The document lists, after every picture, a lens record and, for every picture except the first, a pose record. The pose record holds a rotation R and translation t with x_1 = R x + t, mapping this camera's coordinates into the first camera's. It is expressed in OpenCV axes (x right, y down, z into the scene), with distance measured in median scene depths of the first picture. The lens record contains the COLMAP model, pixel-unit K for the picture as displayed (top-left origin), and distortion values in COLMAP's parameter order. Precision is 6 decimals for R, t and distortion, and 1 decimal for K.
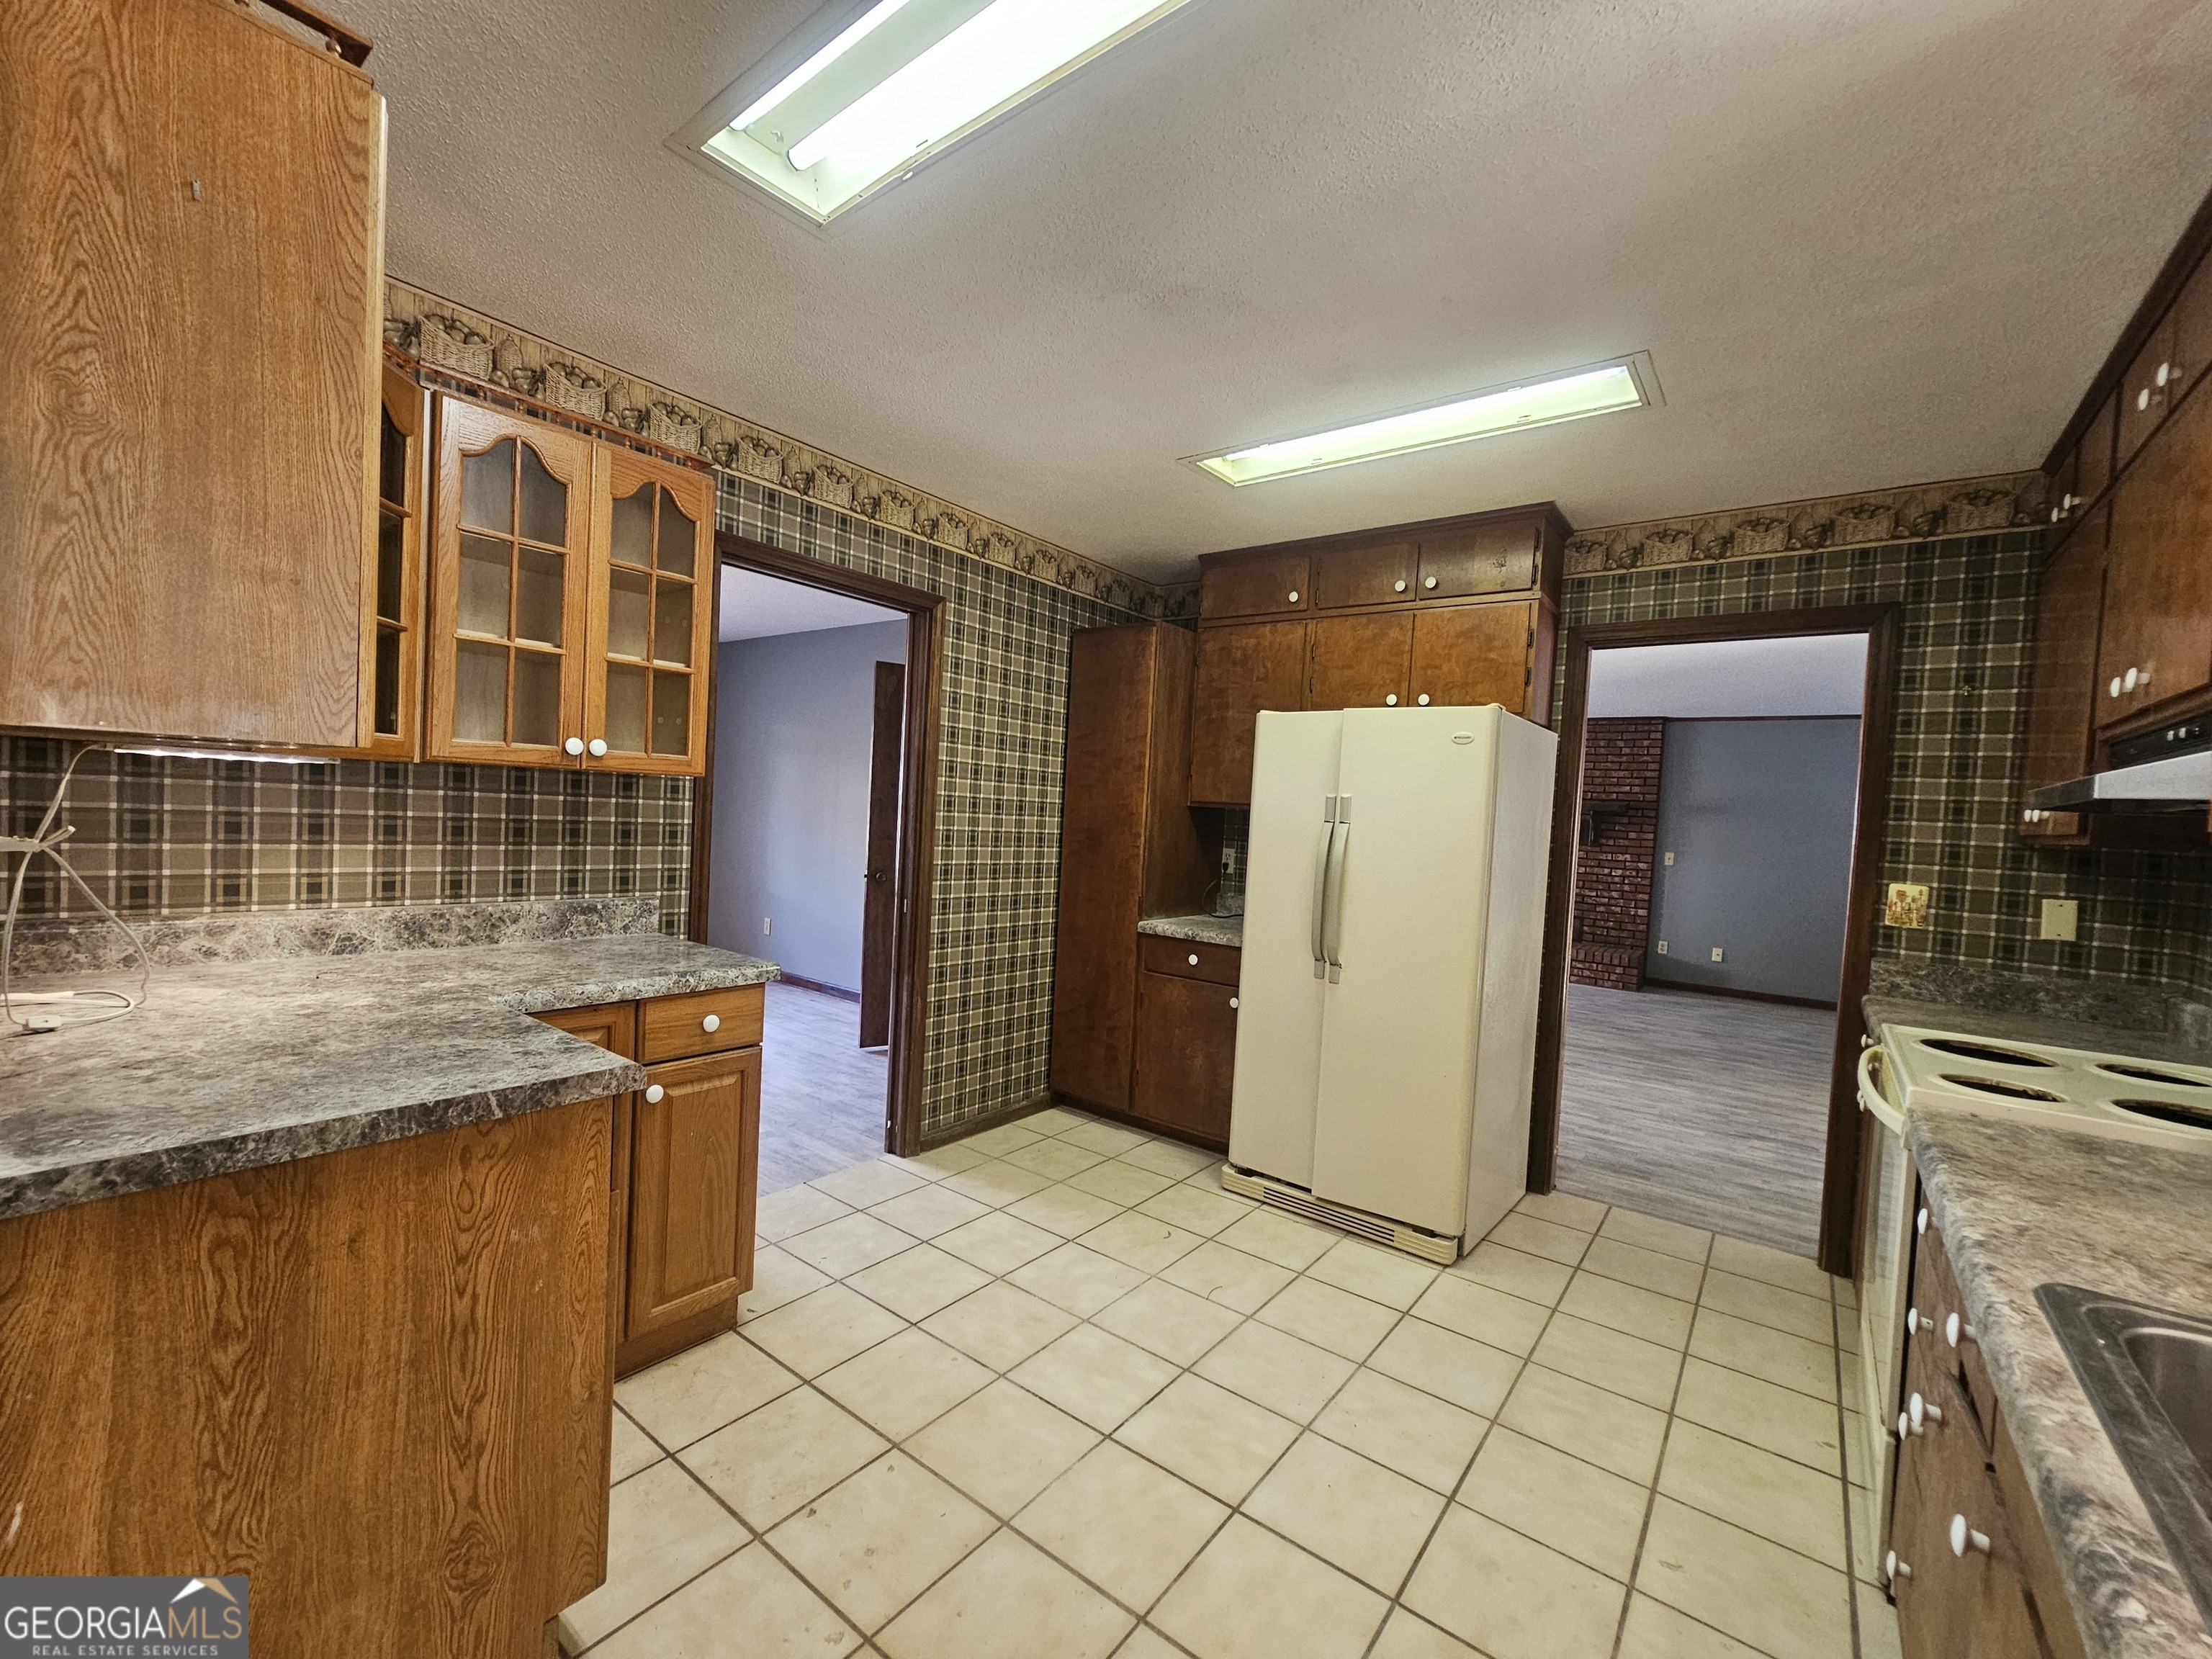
lens RADIAL K [[898.9, 0, 1107.4], [0, 898.9, 837.8], [0, 0, 1]] dist [-0.003857, -0.002277]
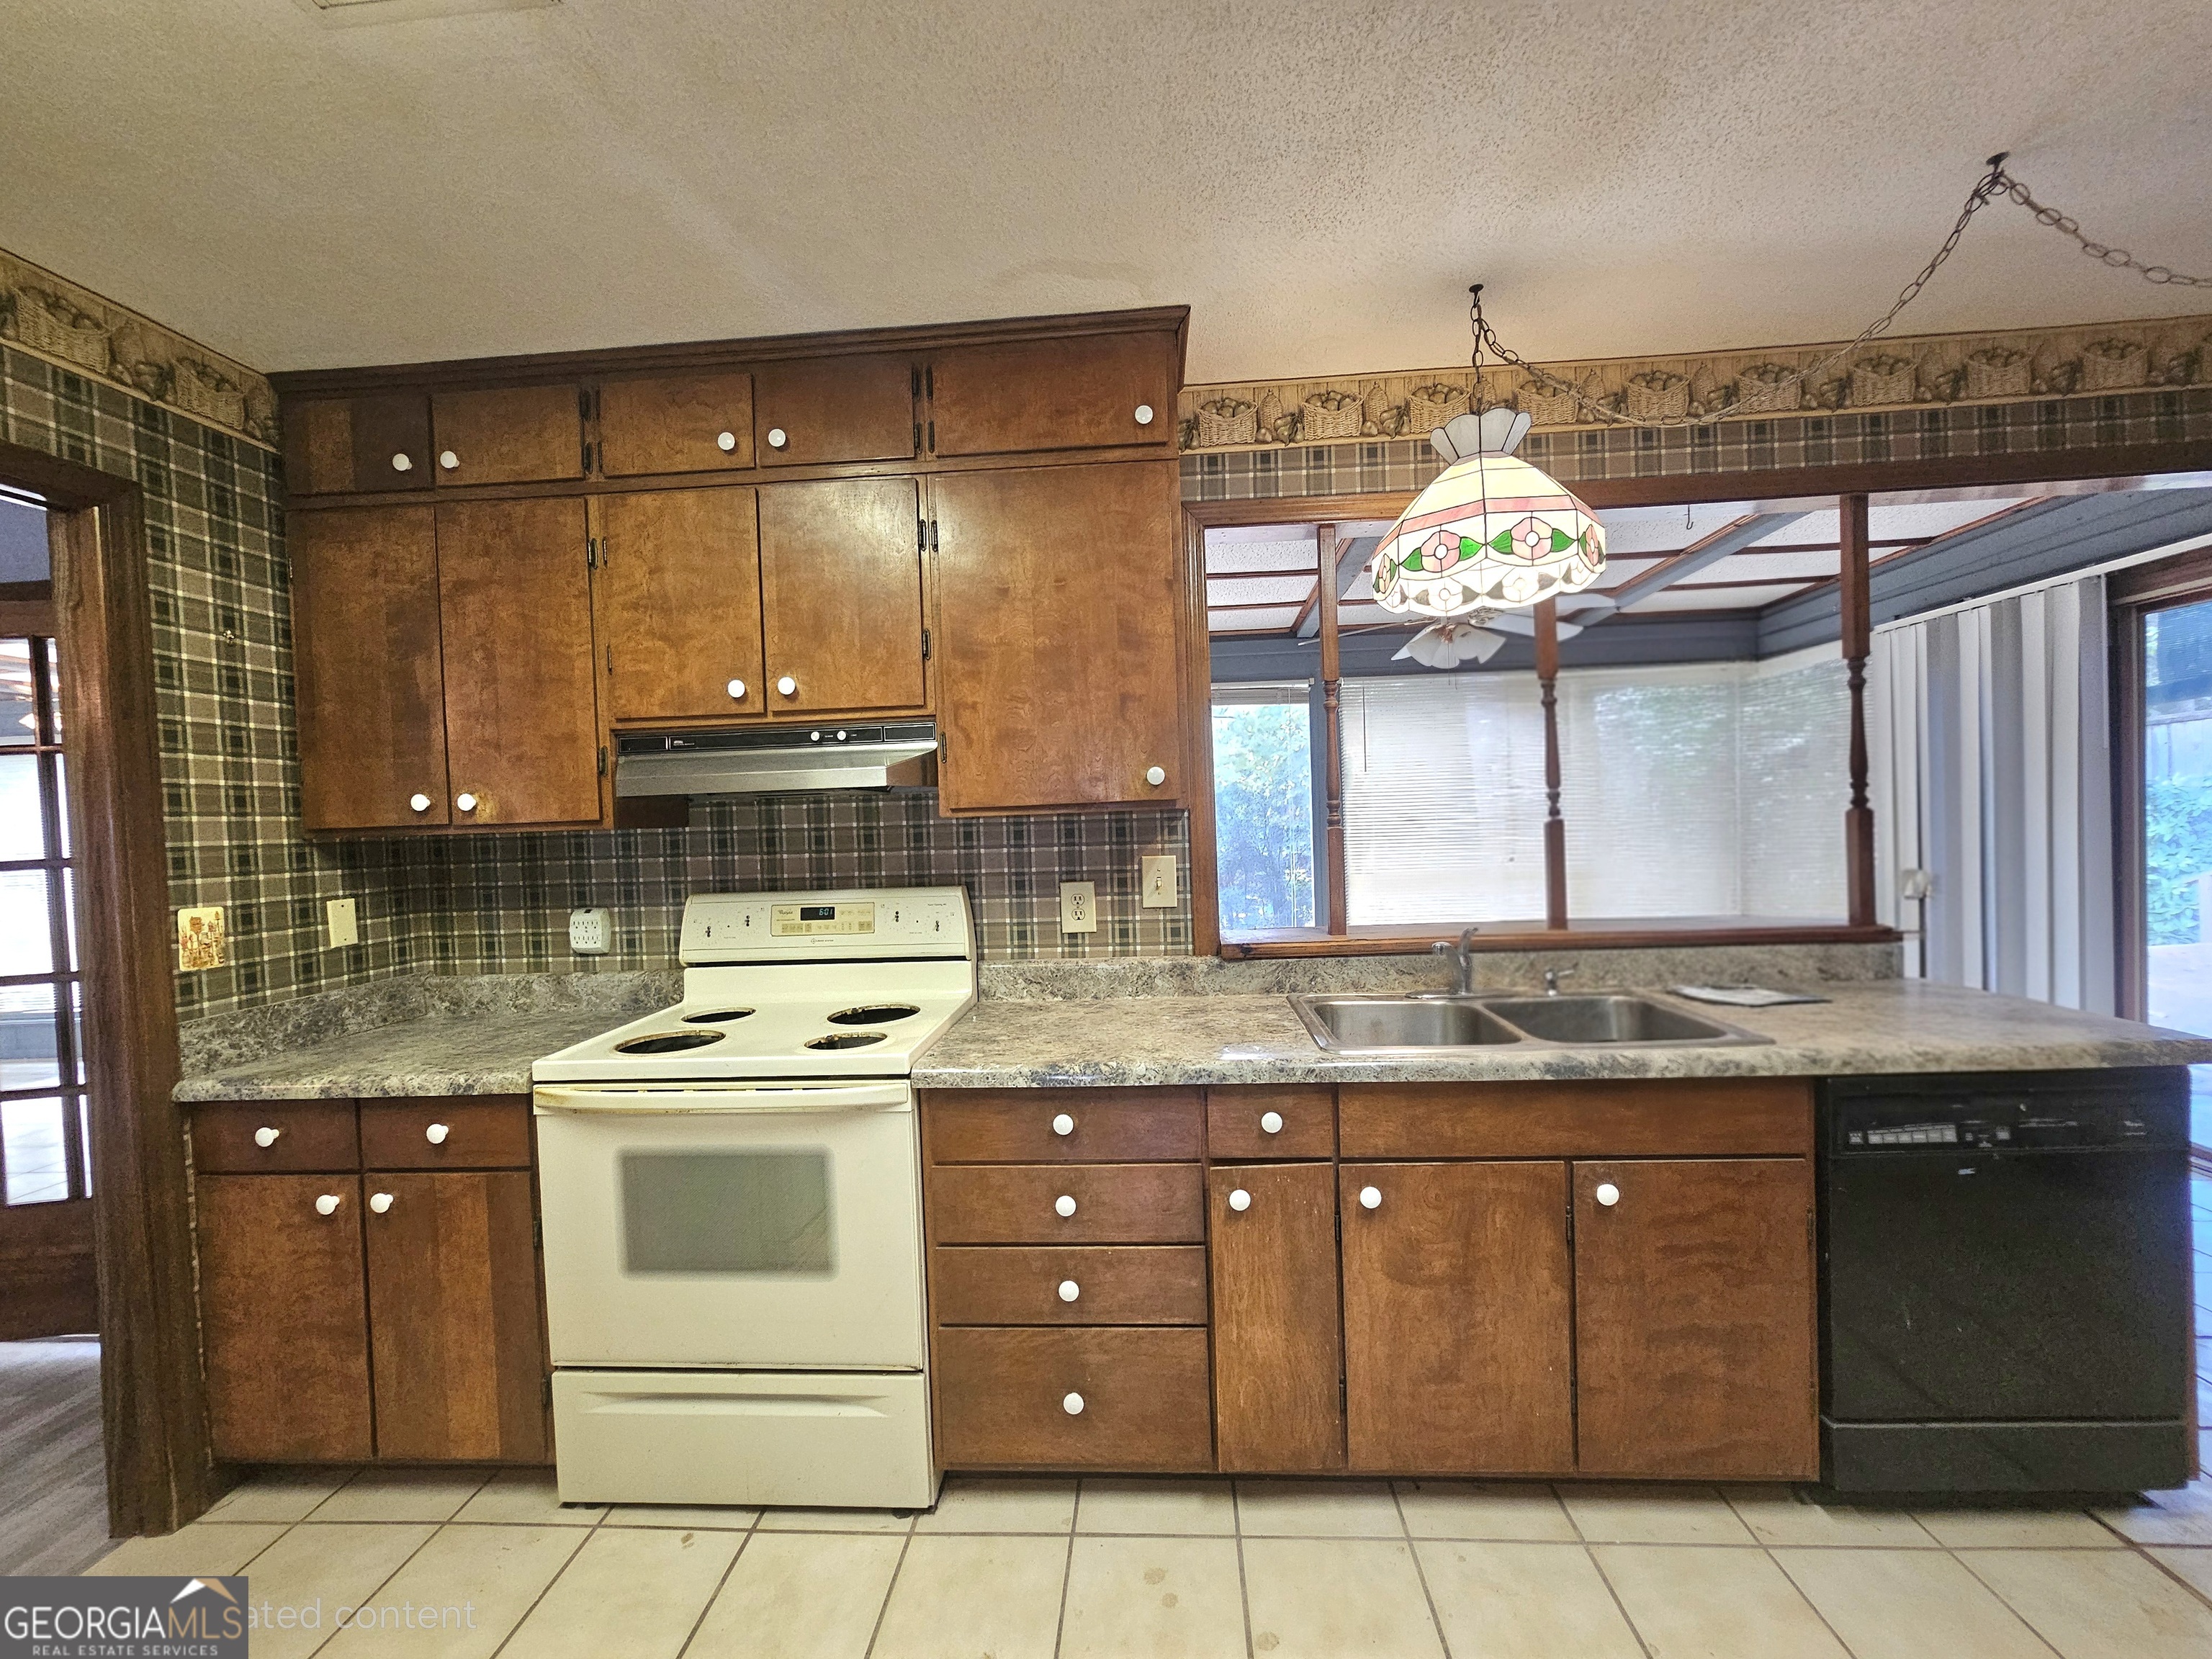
lens RADIAL K [[898.9, 0, 1113.0], [0, 898.9, 837.9], [0, 0, 1]] dist [-0.003857, -0.002277]
pose [[-0.559834, -0.056004, 0.826710, -0.071829], [0.025374, 0.996087, 0.084661, -0.042731], [-0.828216, 0.068373, -0.556222, 0.800940]]
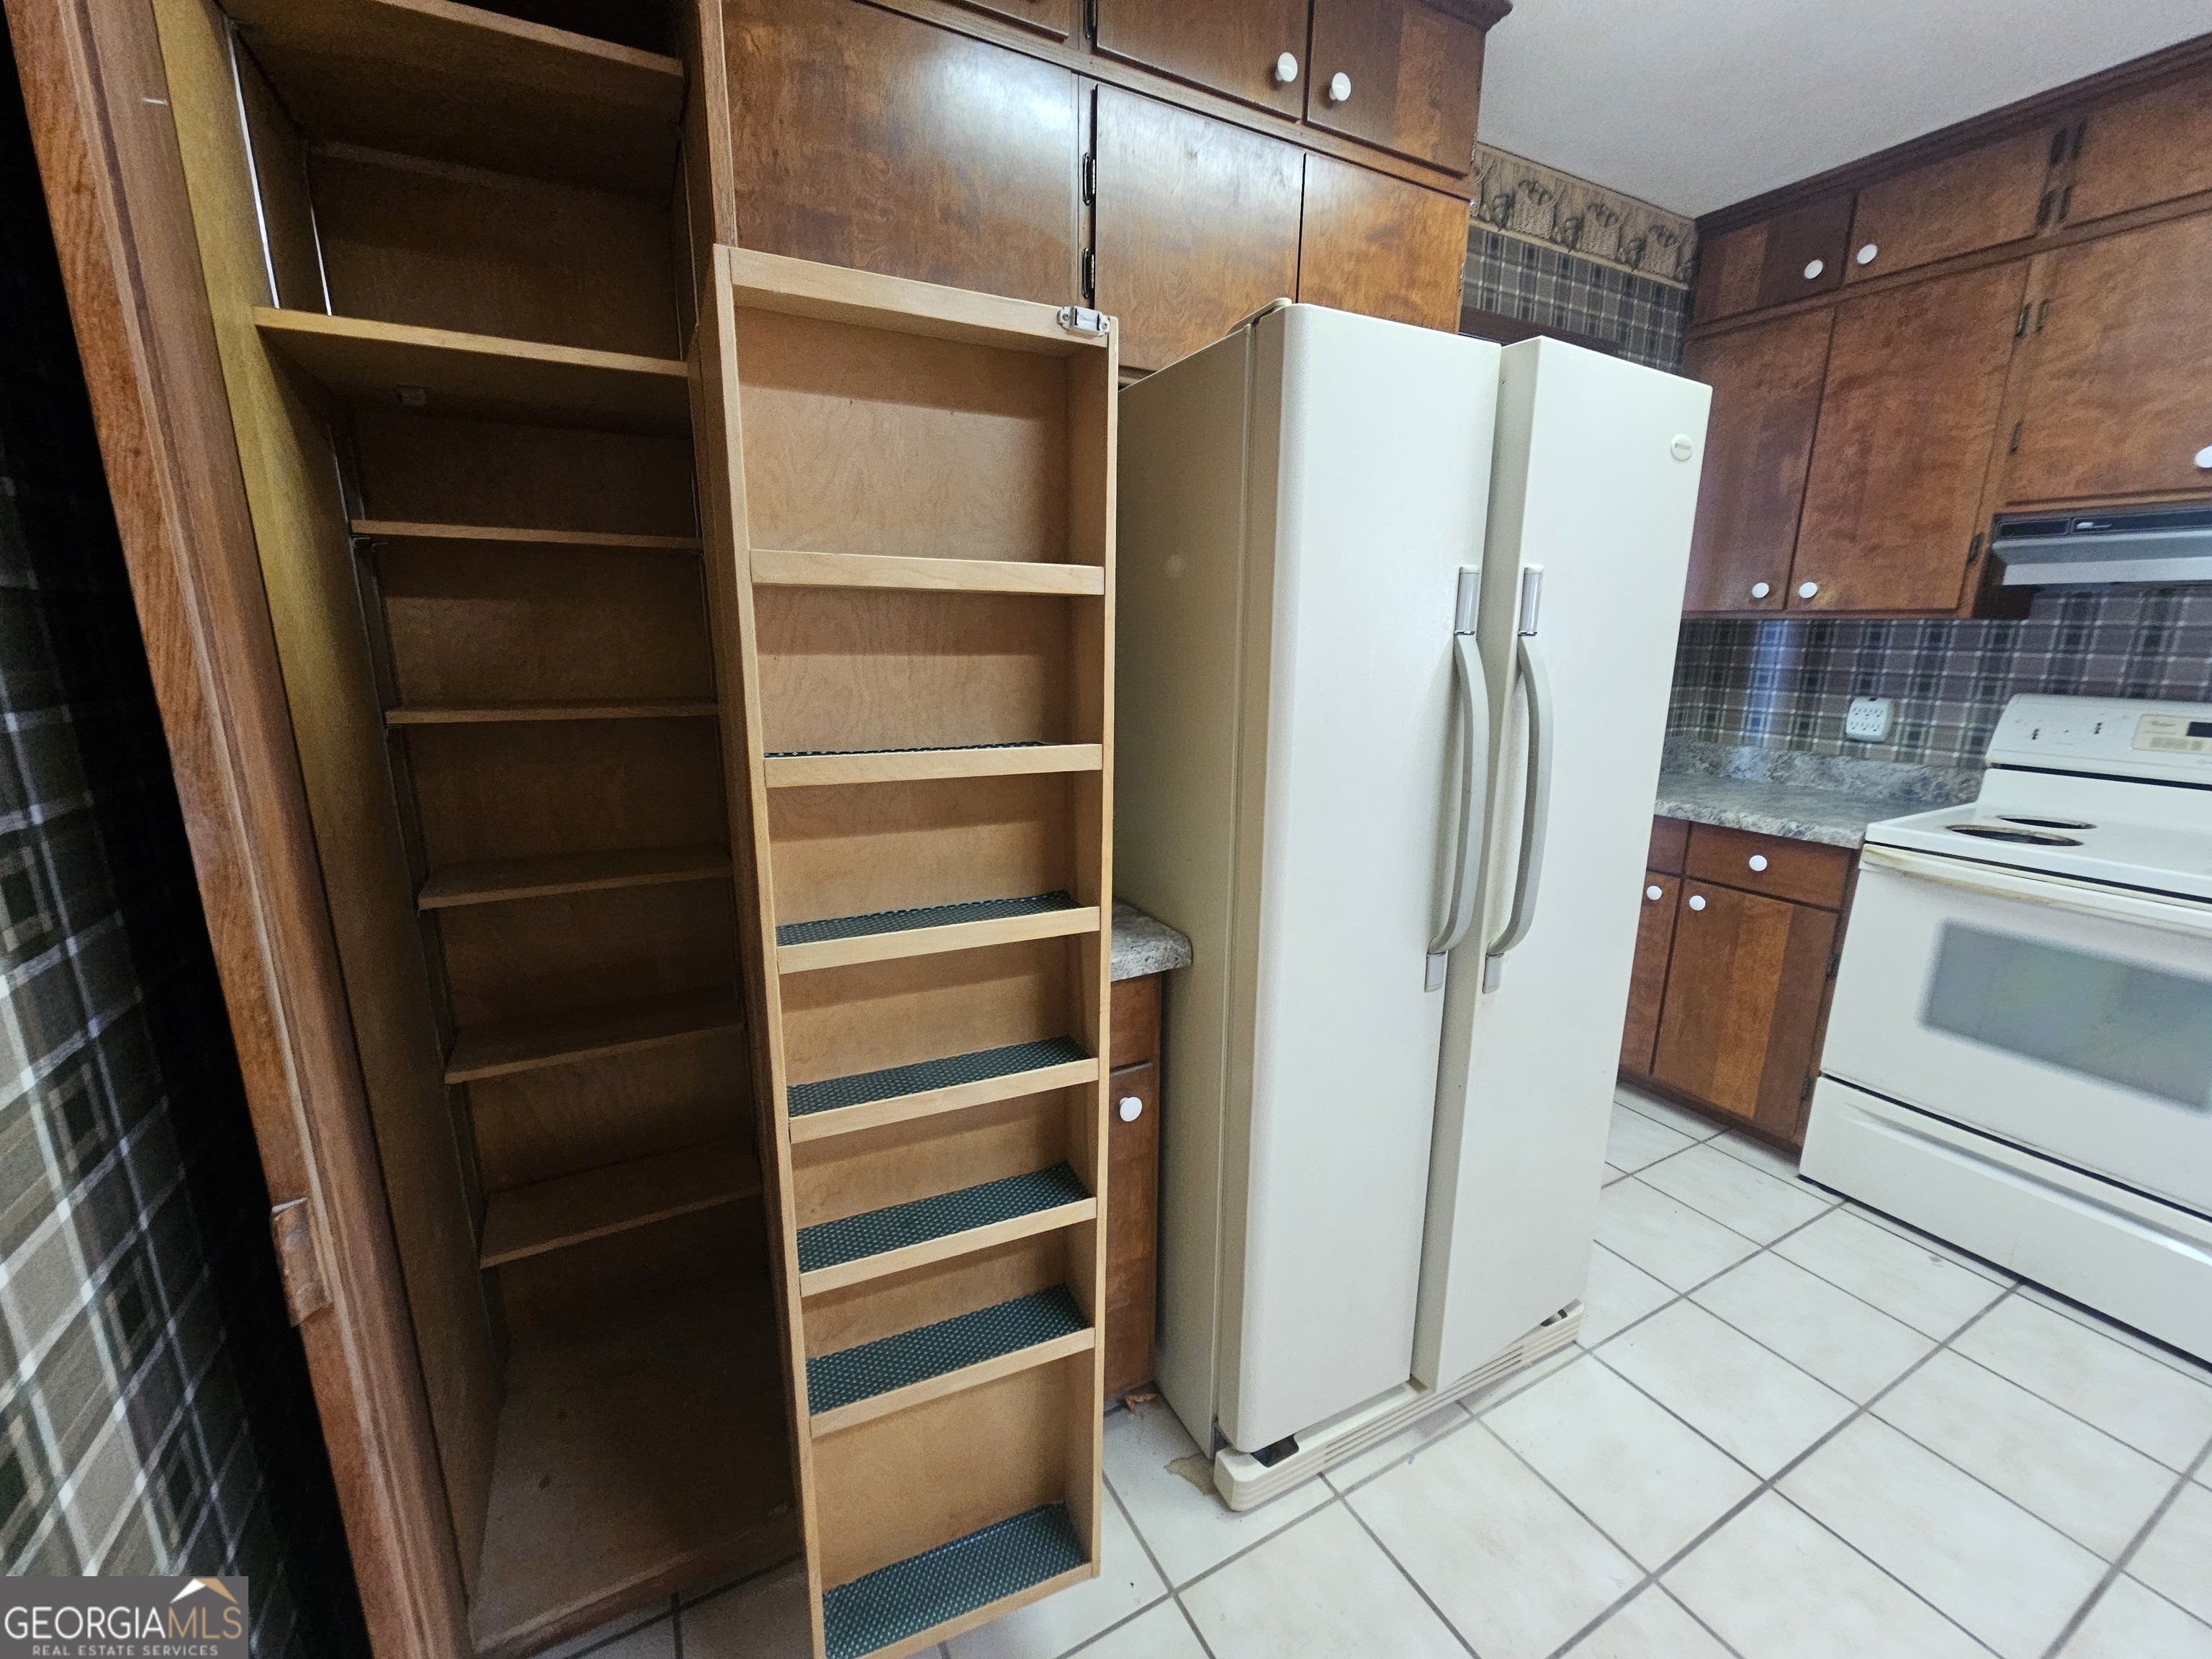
lens RADIAL K [[898.9, 0, 1099.3], [0, 898.9, 840.3], [0, 0, 1]] dist [-0.003857, -0.002277]
pose [[0.413781, -0.259921, 0.872483, -0.230567], [0.041464, 0.962762, 0.267151, -0.049010], [-0.909432, -0.074365, 0.409150, 1.084509]]
